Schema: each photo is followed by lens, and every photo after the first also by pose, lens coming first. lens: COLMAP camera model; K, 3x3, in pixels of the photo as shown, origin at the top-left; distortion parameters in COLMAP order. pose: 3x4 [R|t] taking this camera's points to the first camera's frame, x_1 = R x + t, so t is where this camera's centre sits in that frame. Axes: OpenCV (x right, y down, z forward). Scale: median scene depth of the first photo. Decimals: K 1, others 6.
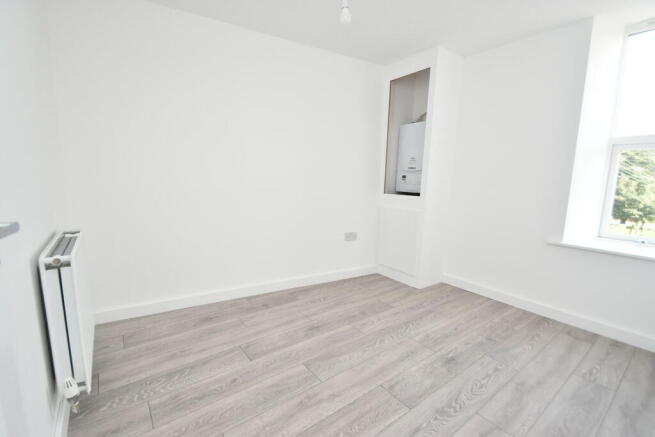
lens RADIAL K [[286.5, 0, 321.5], [0, 286.5, 219.3], [0, 0, 1]] dist [-0.012178, -0.002128]
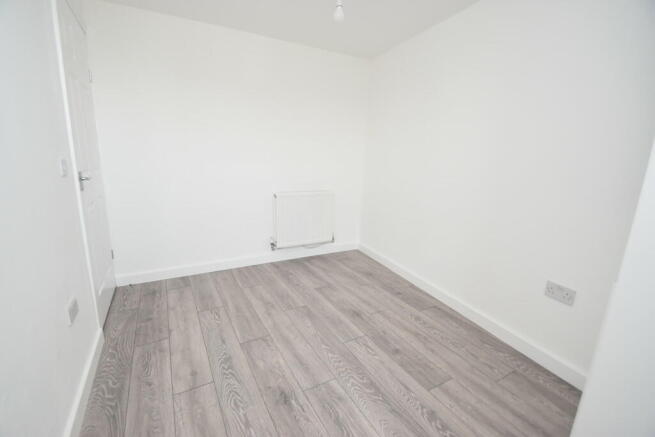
lens RADIAL K [[286.5, 0, 322.3], [0, 286.5, 218.1], [0, 0, 1]] dist [-0.012178, -0.002128]
pose [[-0.122065, 0.182431, -0.975612, 1.074213], [-0.183885, 0.961788, 0.202853, -0.164100], [0.975339, 0.204161, -0.083855, 1.016355]]
